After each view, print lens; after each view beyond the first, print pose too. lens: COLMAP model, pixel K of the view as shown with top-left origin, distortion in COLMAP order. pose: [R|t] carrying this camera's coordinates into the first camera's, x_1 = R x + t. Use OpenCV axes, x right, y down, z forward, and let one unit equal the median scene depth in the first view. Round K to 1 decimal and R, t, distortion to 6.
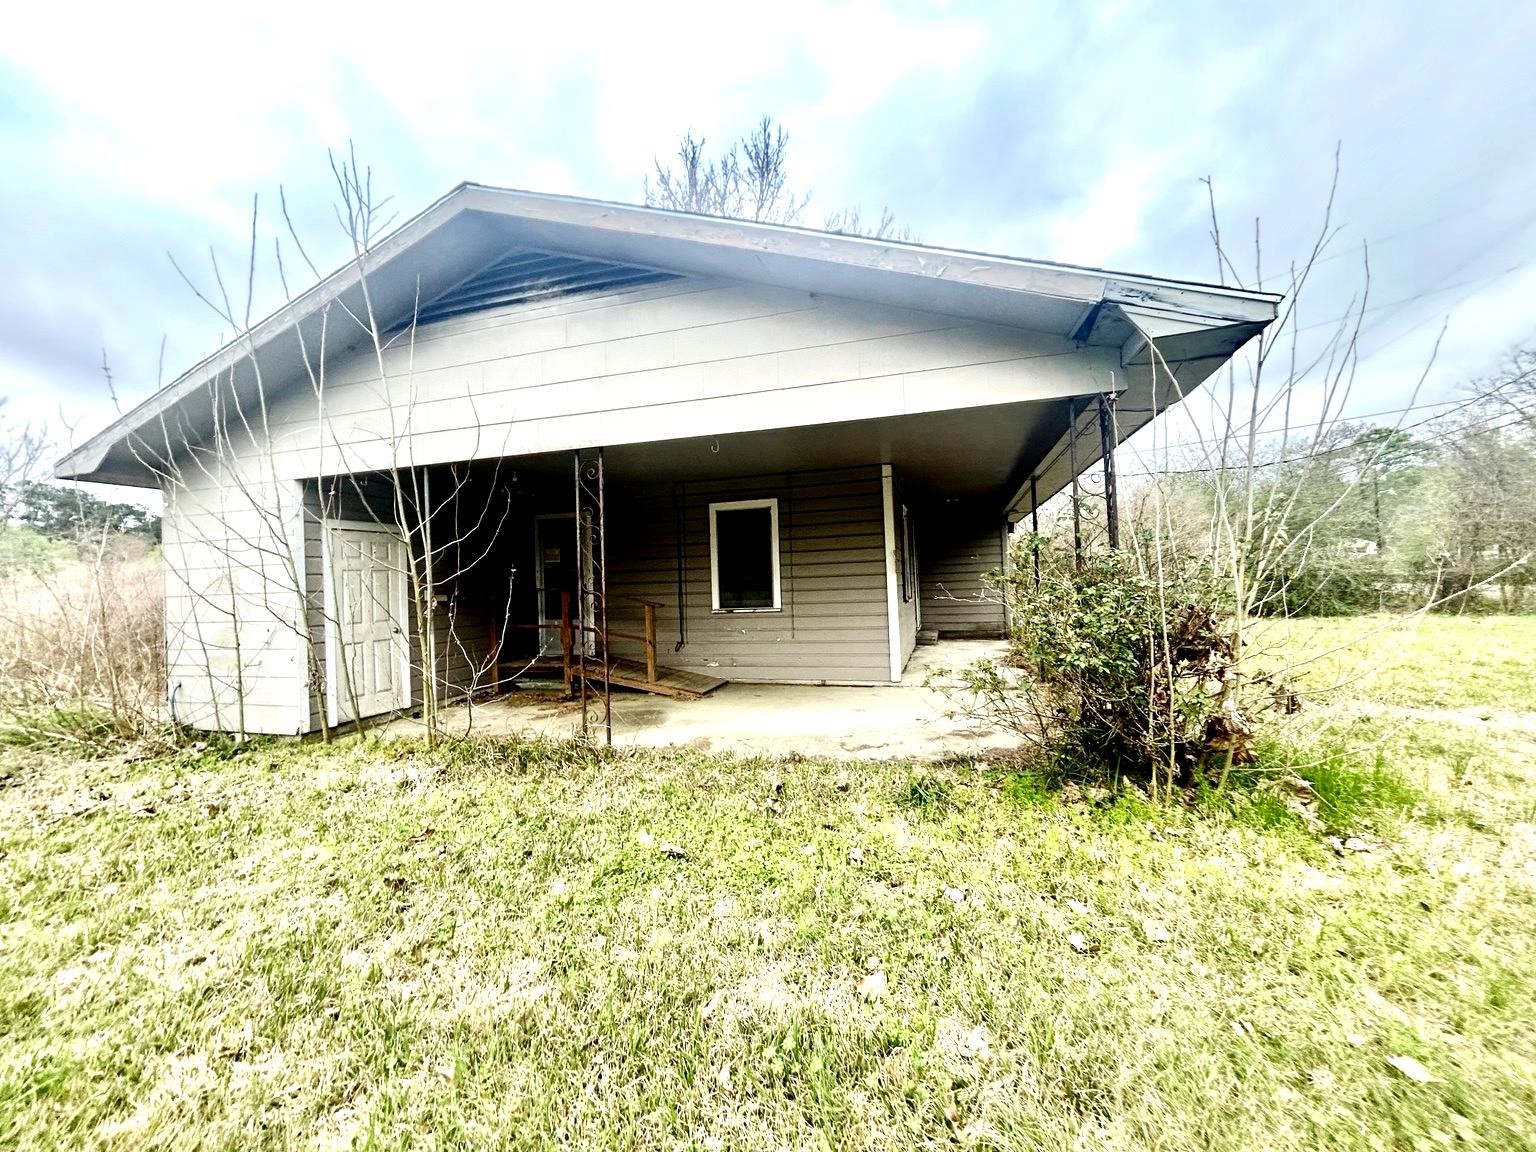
lens RADIAL K [[615.9, 0, 773.4], [0, 615.9, 571.8], [0, 0, 1]] dist [-0.000416, 0.000014]
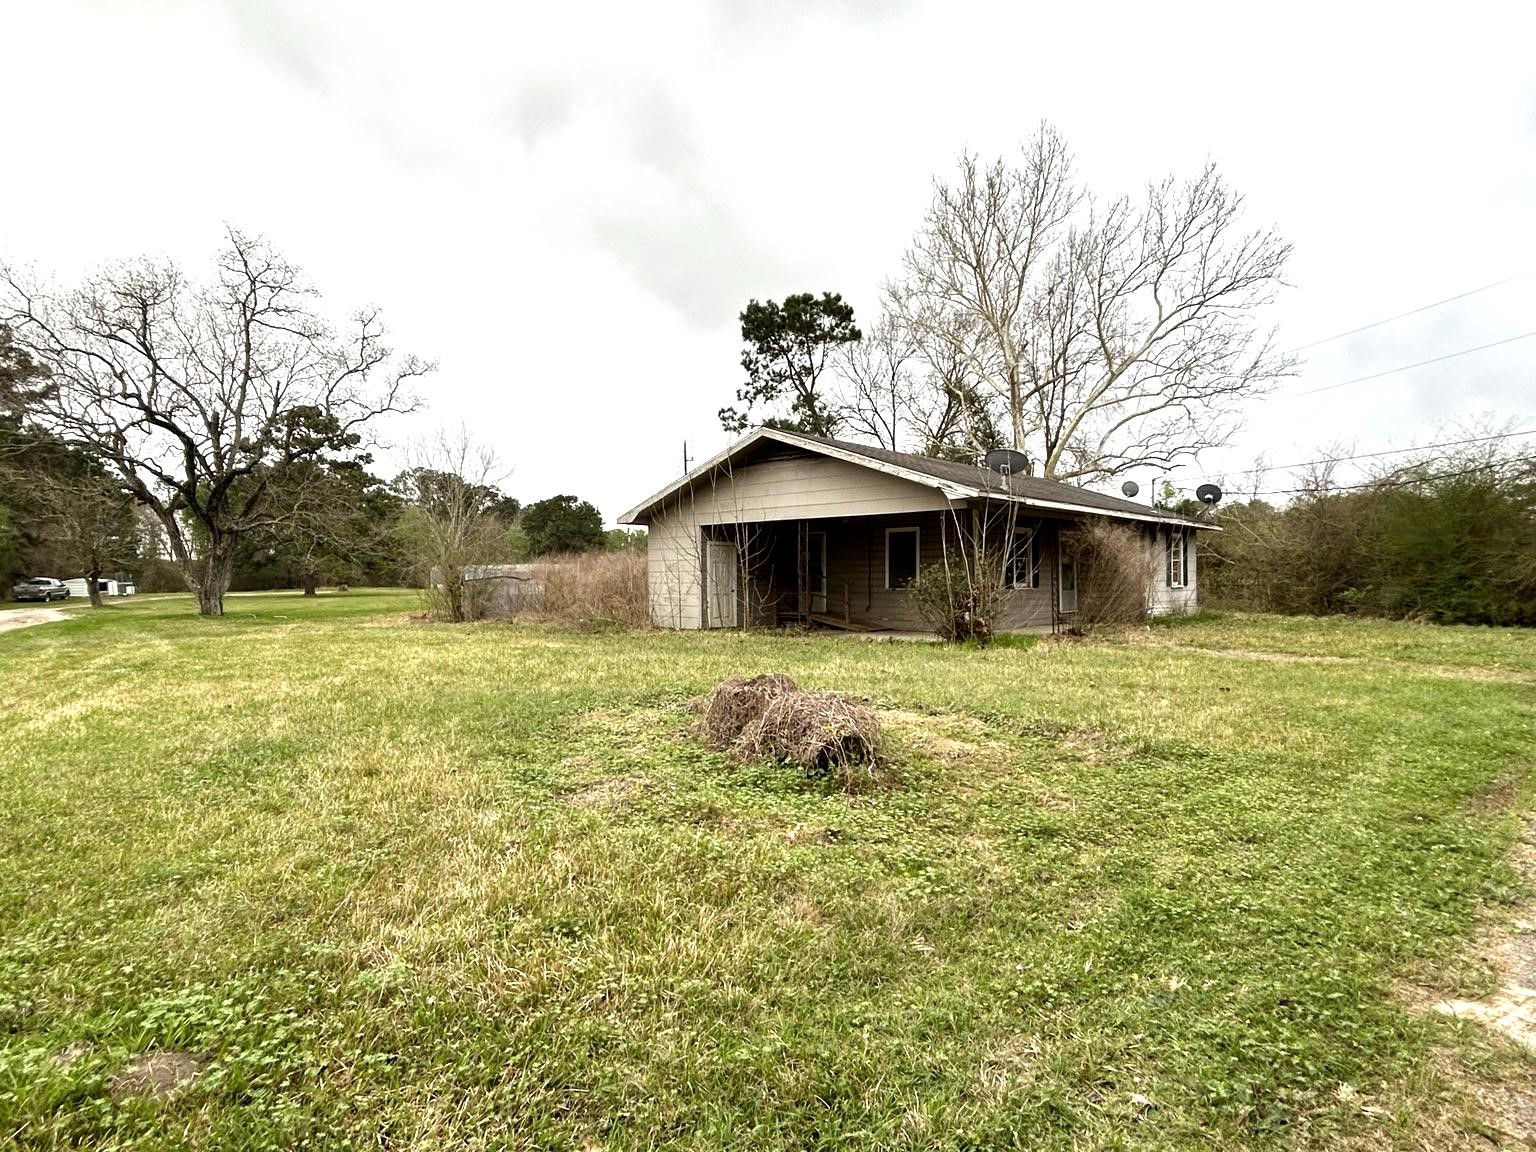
lens RADIAL K [[615.9, 0, 773.4], [0, 615.9, 571.8], [0, 0, 1]] dist [-0.000416, 0.000014]
pose [[0.897948, 0.027792, -0.439223, 0.565652], [-0.022192, 0.999594, 0.017880, -0.015506], [0.439541, -0.006308, 0.898200, -1.068366]]
